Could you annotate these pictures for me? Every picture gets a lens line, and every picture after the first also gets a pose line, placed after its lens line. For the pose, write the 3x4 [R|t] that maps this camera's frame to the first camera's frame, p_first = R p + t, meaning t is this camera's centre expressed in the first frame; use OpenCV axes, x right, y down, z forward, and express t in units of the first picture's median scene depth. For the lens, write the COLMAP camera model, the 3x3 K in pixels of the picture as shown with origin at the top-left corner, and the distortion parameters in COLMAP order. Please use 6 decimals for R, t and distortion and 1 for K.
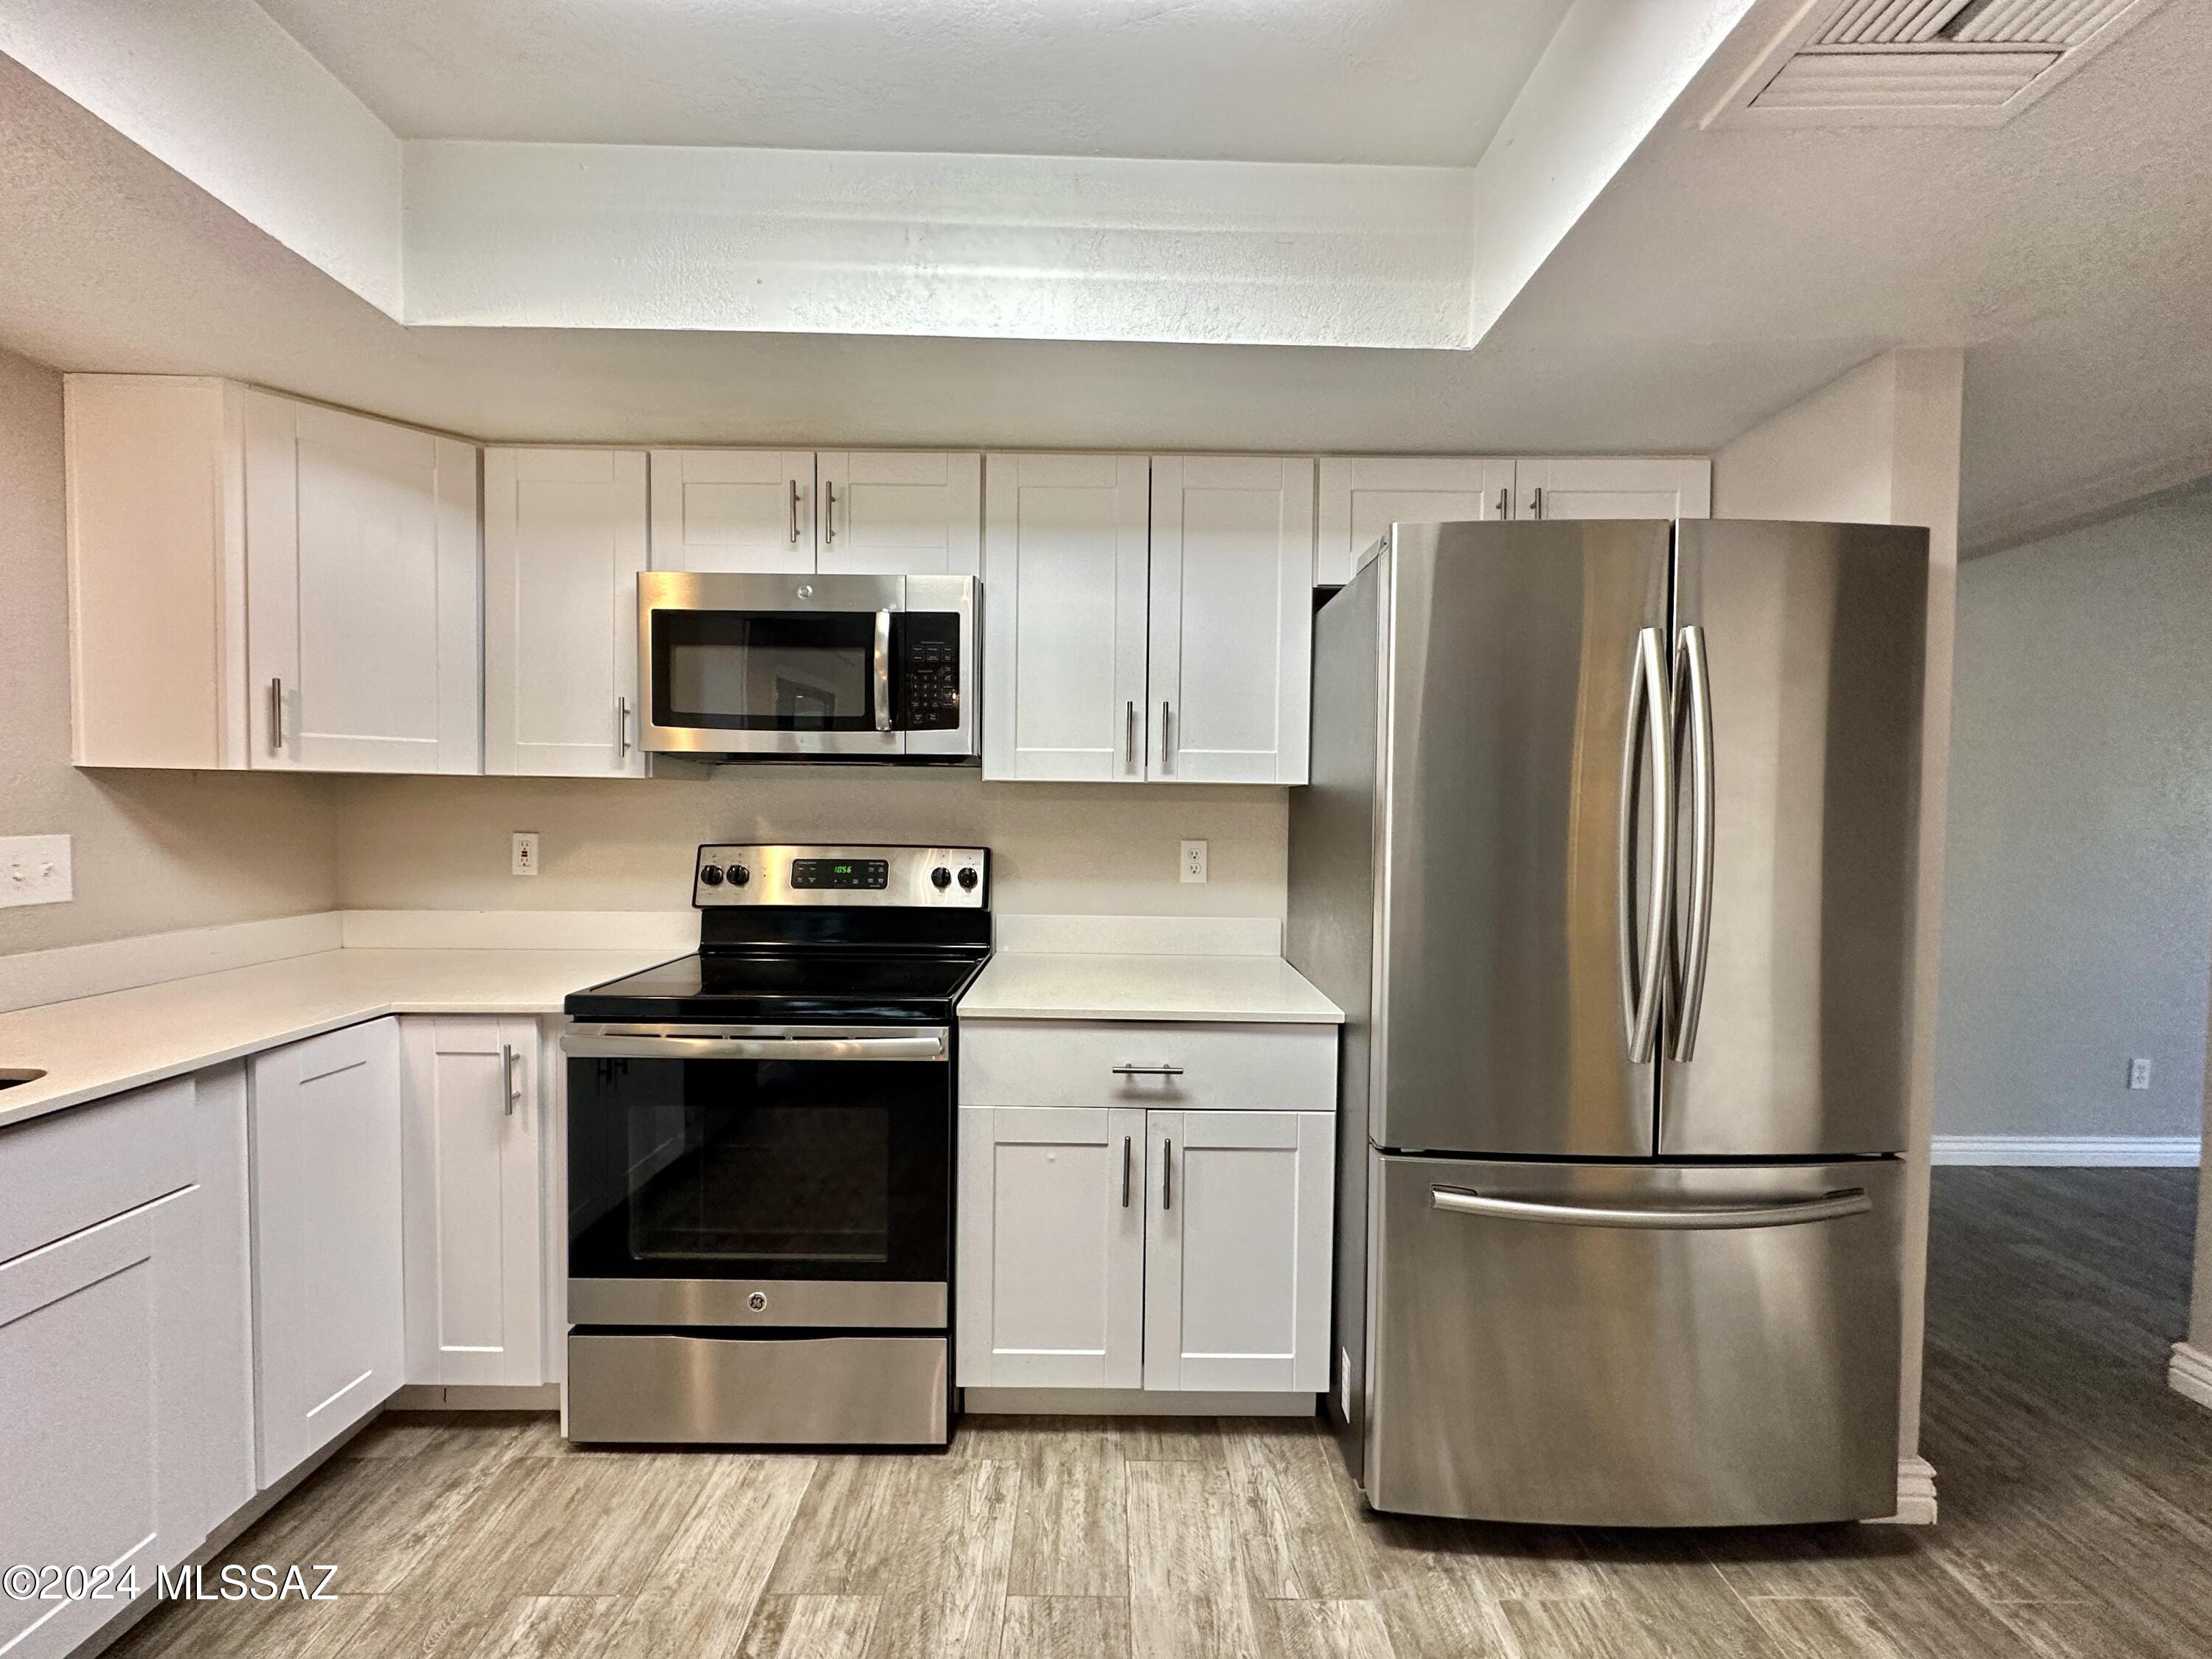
lens RADIAL K [[881.4, 0, 1102.7], [0, 881.4, 832.8], [0, 0, 1]] dist [-0.001052, 0.000075]
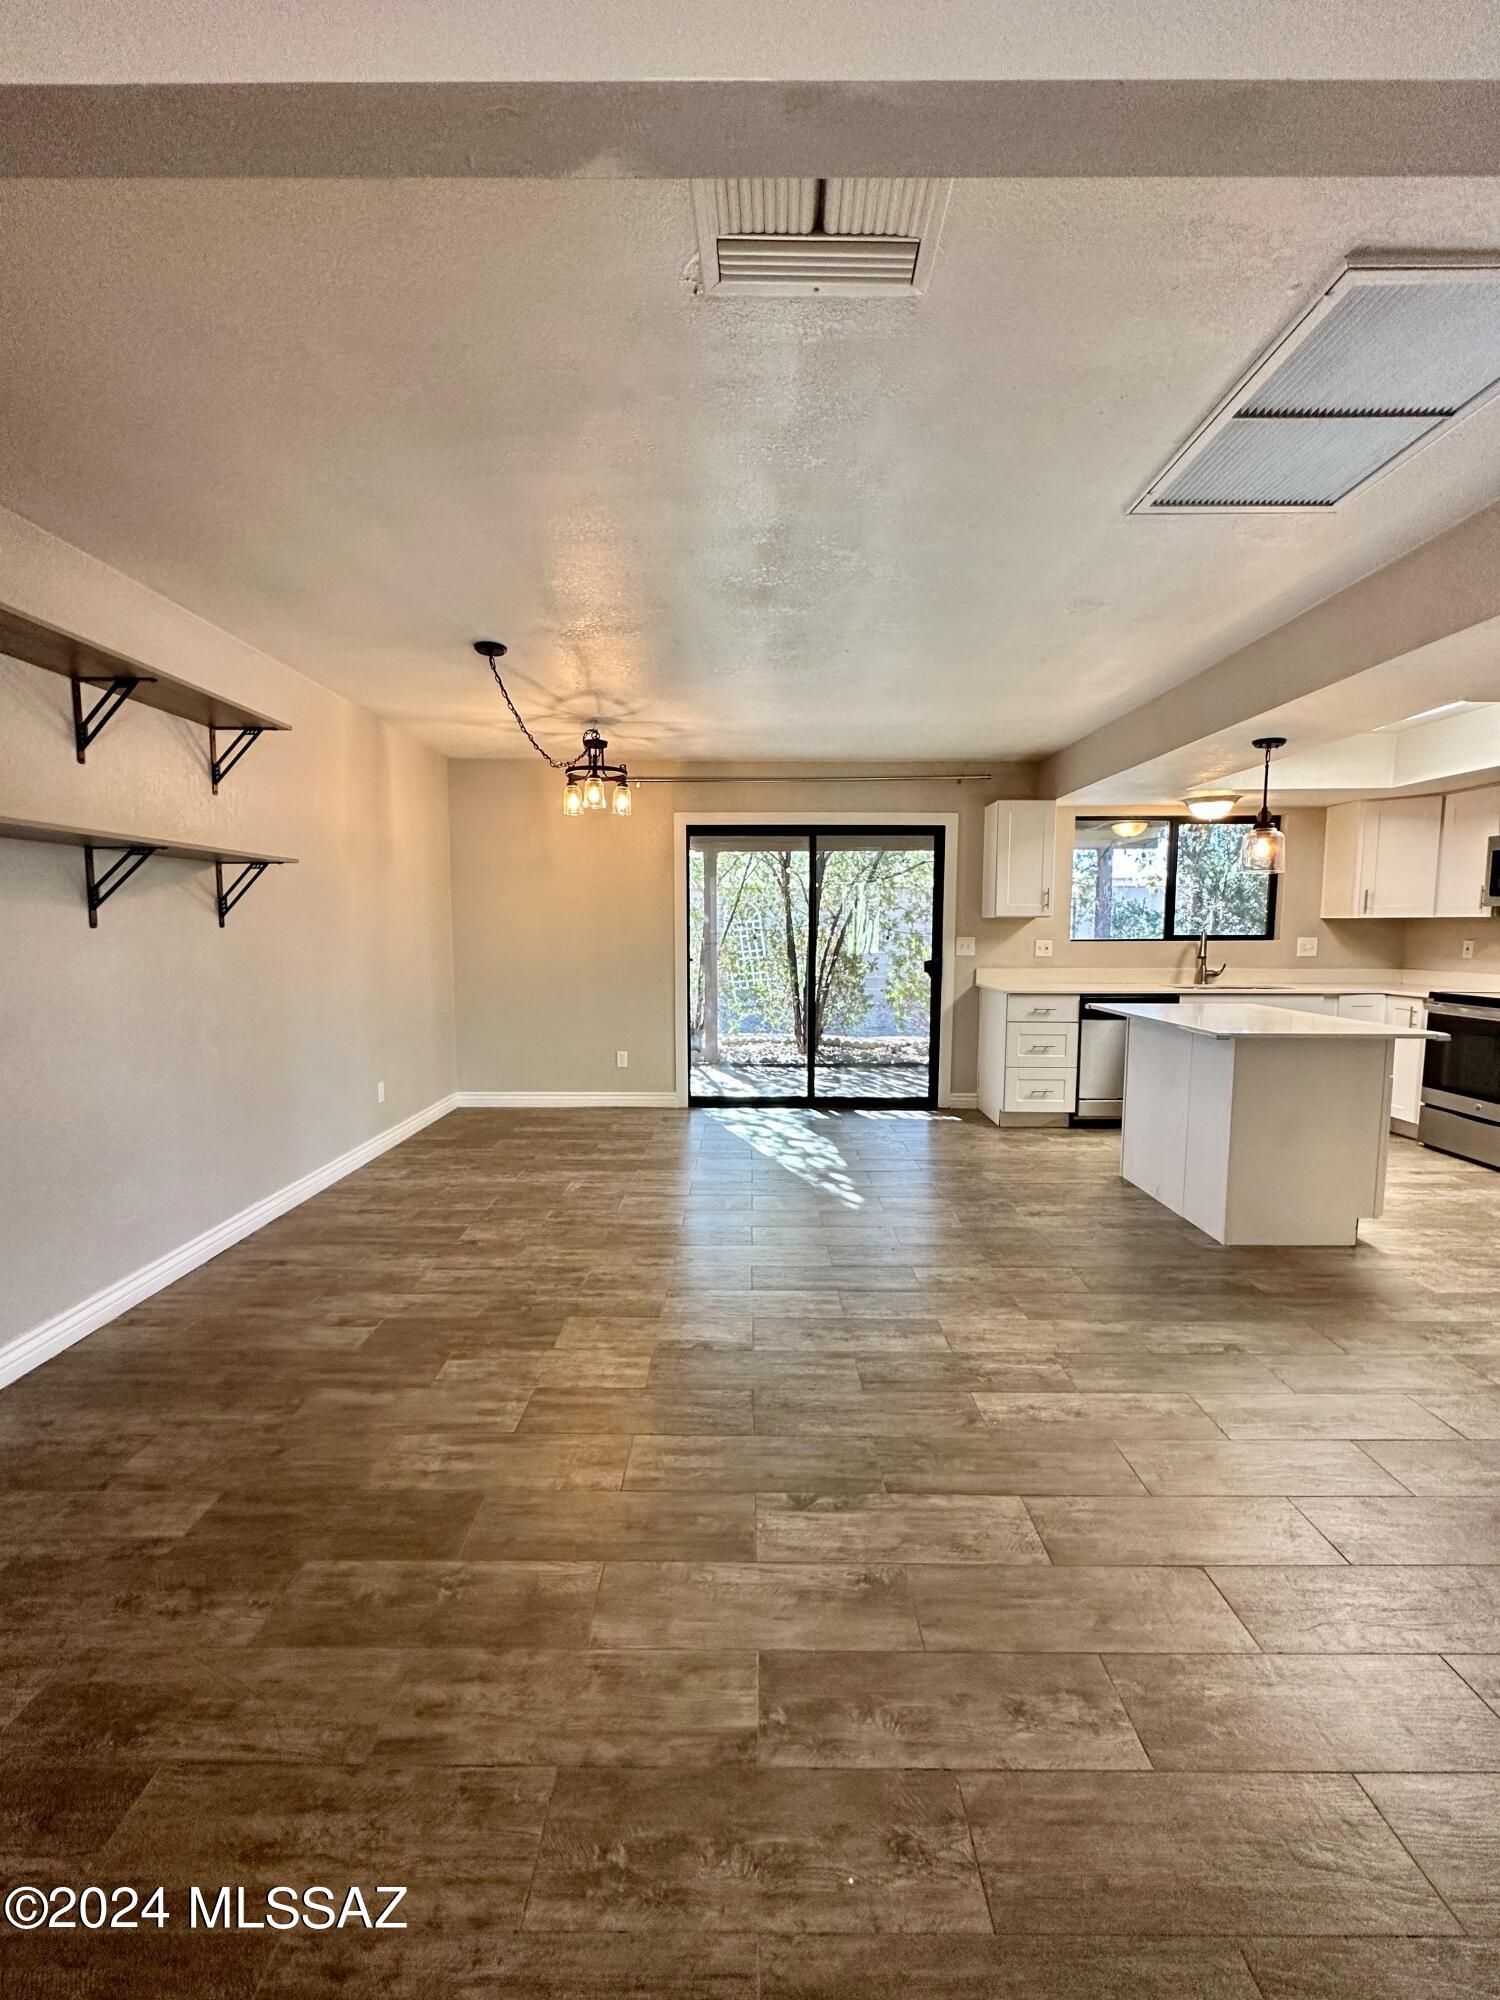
lens RADIAL K [[797.0, 0, 749.0], [0, 797.0, 998.5], [0, 0, 1]] dist [-0.001052, 0.000075]
pose [[-0.008427, 0.077329, -0.996970, 2.044084], [-0.033148, 0.996436, 0.077568, 0.072107], [0.999415, 0.033701, -0.005834, -1.251381]]
